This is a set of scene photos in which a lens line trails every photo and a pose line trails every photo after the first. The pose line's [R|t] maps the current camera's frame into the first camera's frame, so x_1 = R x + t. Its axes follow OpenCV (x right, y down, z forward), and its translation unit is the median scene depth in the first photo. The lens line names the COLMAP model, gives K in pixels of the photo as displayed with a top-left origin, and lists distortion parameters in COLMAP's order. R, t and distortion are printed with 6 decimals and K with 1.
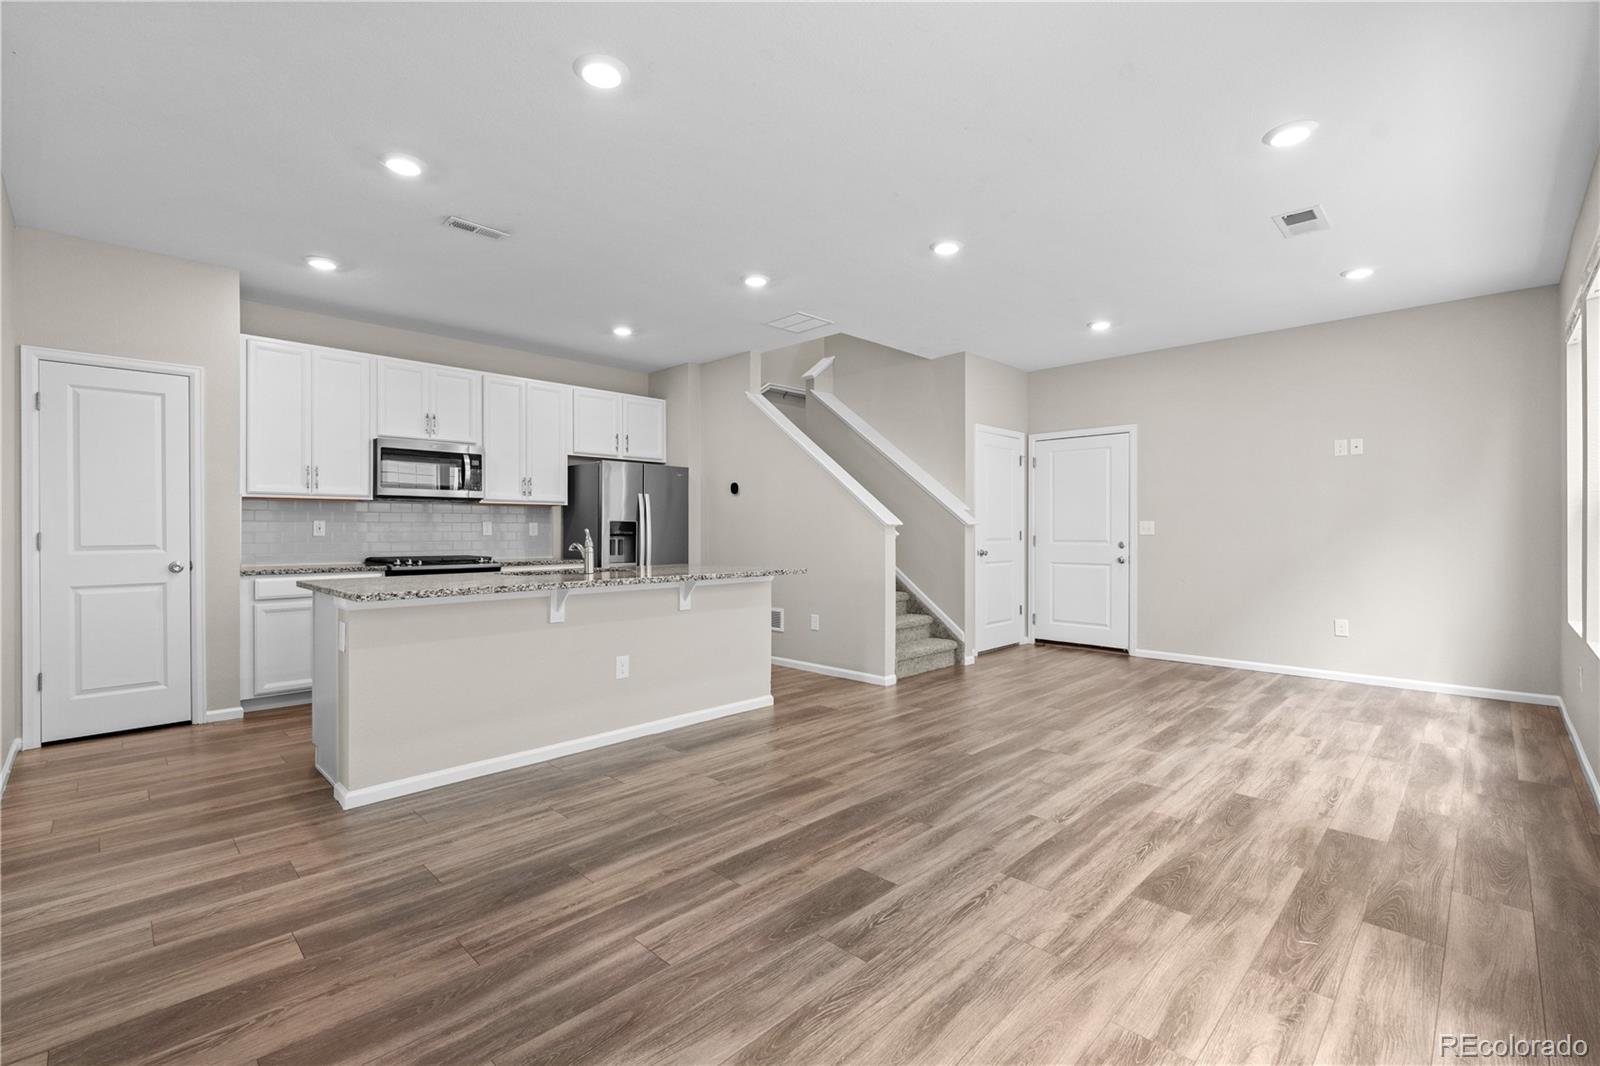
lens RADIAL K [[704.1, 0, 804.3], [0, 704.1, 533.0], [0, 0, 1]] dist [-0.001252, 0.000099]
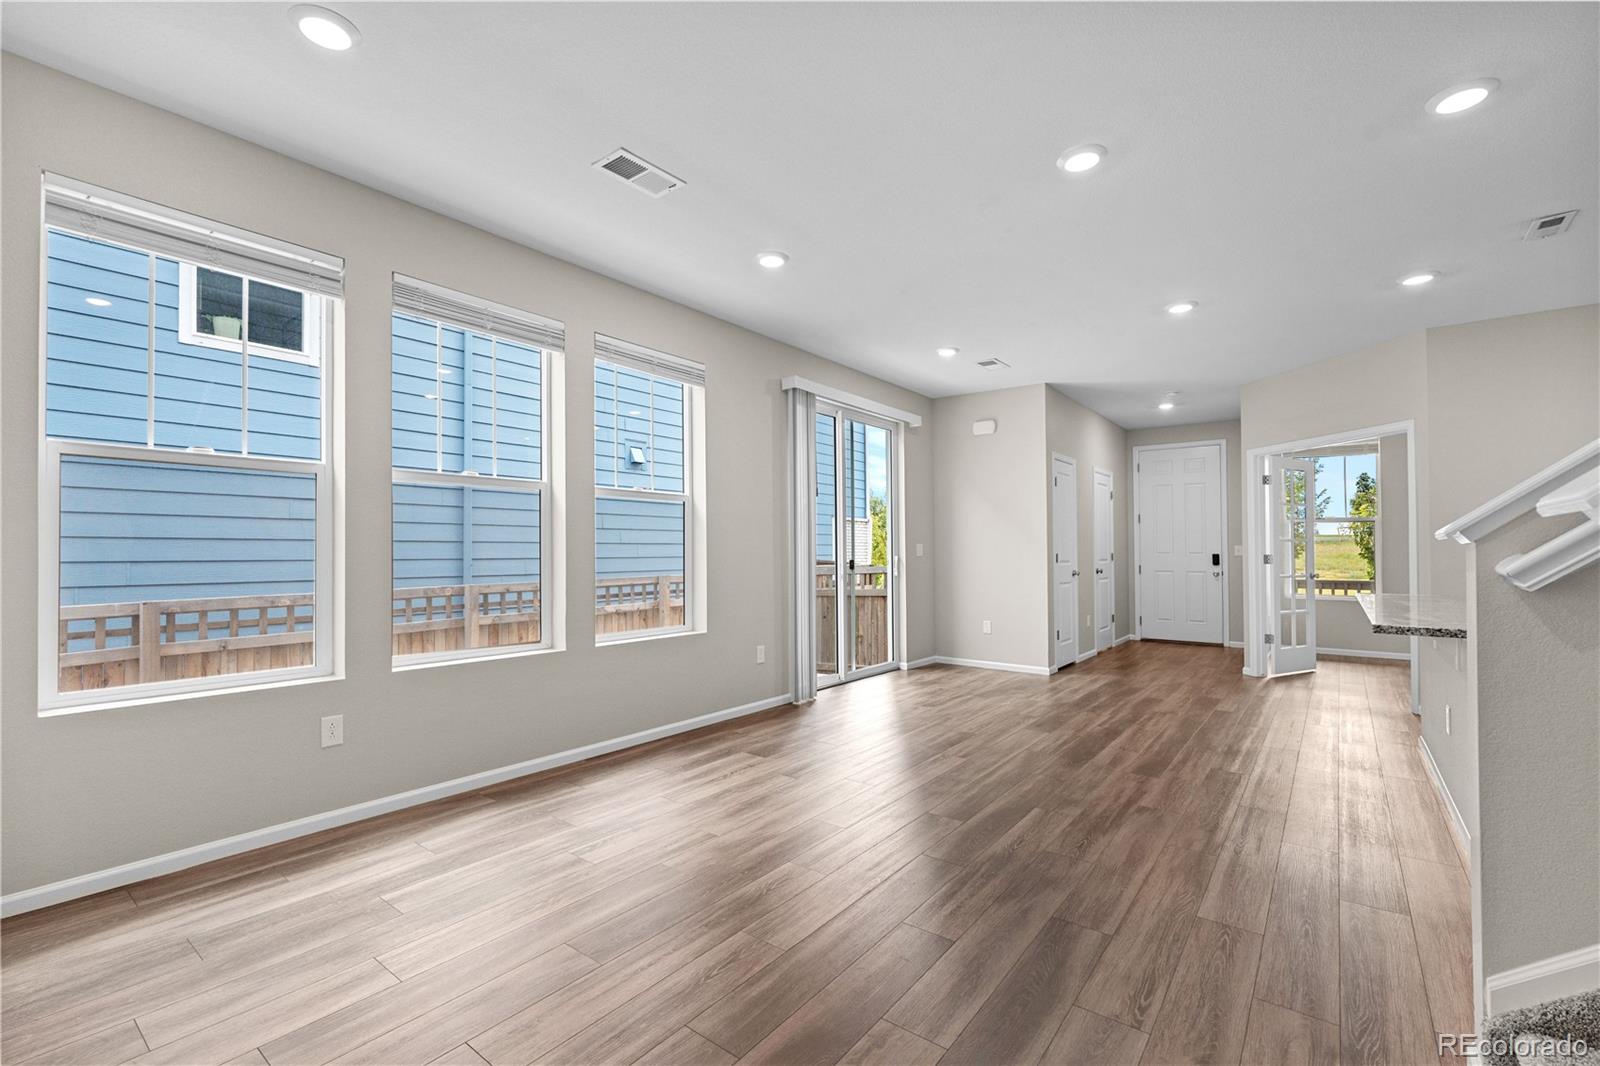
lens RADIAL K [[704.1, 0, 798.4], [0, 704.1, 544.6], [0, 0, 1]] dist [-0.001252, 0.000099]
pose [[-0.992973, -0.001457, -0.118331, 0.458252], [-0.000859, 0.999987, -0.005106, -0.007198], [0.118337, -0.004968, -0.992961, 1.324030]]
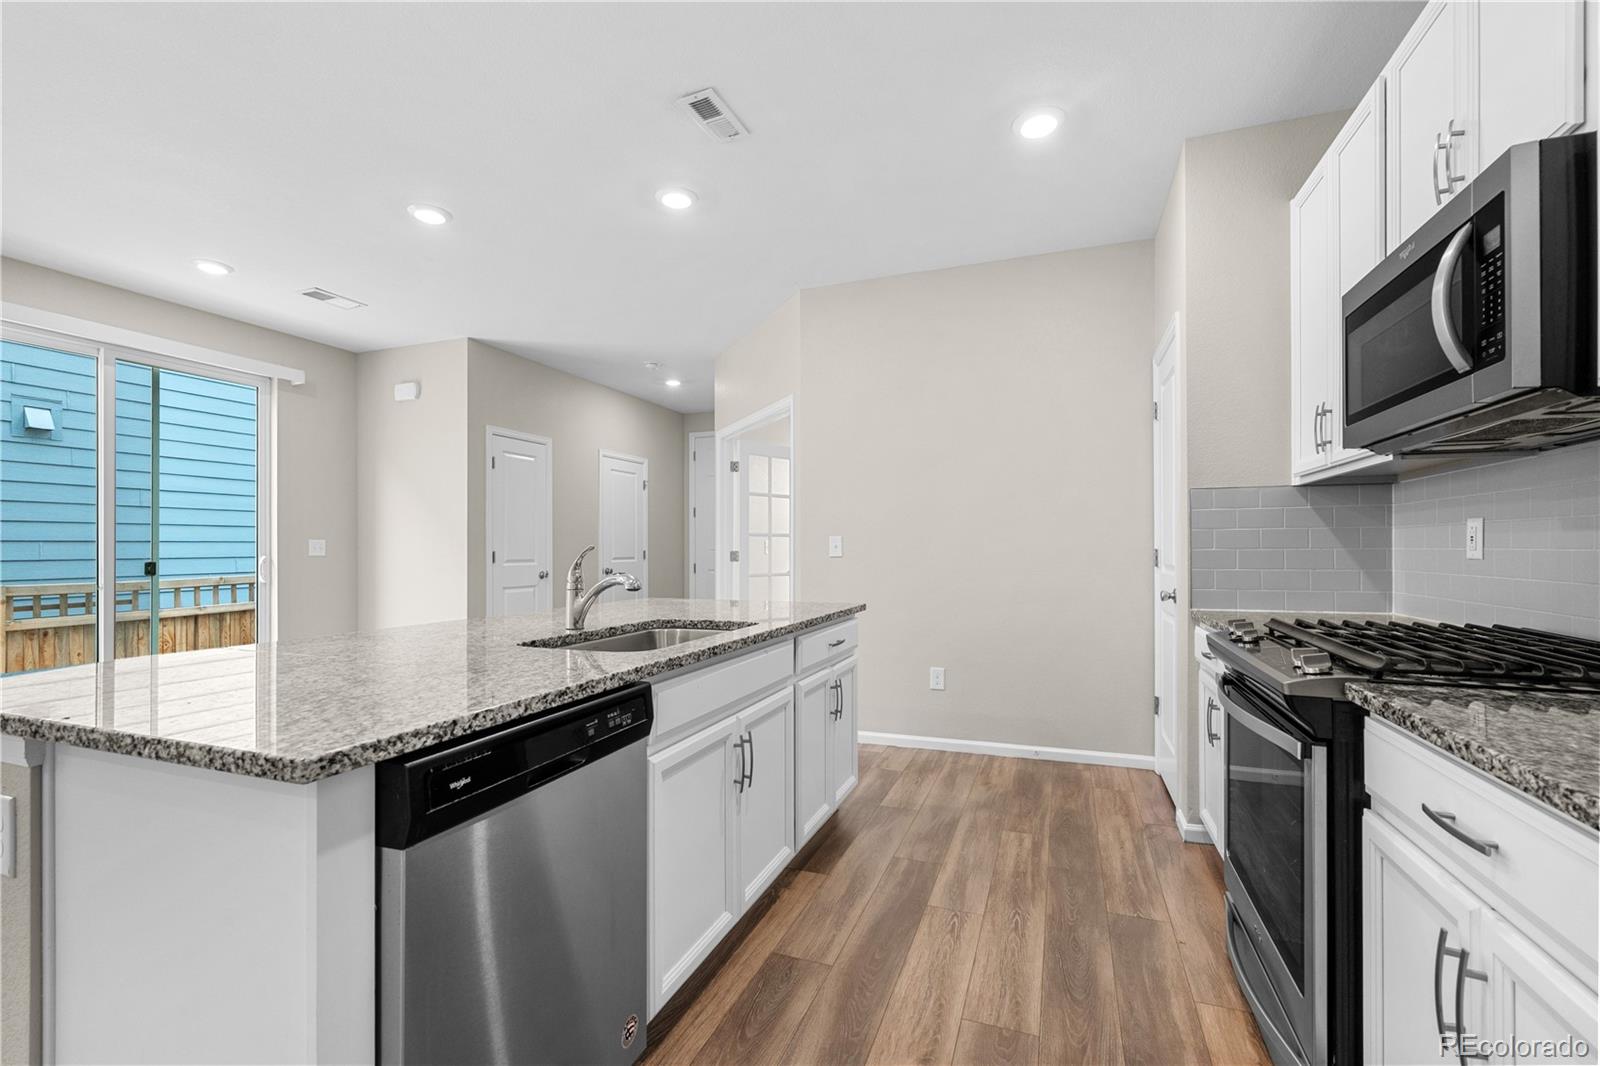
lens RADIAL K [[704.1, 0, 795.2], [0, 704.1, 535.4], [0, 0, 1]] dist [-0.001252, 0.000099]
pose [[-0.914043, -0.002637, -0.405608, -0.173448], [0.003578, 0.999888, -0.014562, -0.004069], [0.405601, -0.014762, -0.913931, 1.231077]]
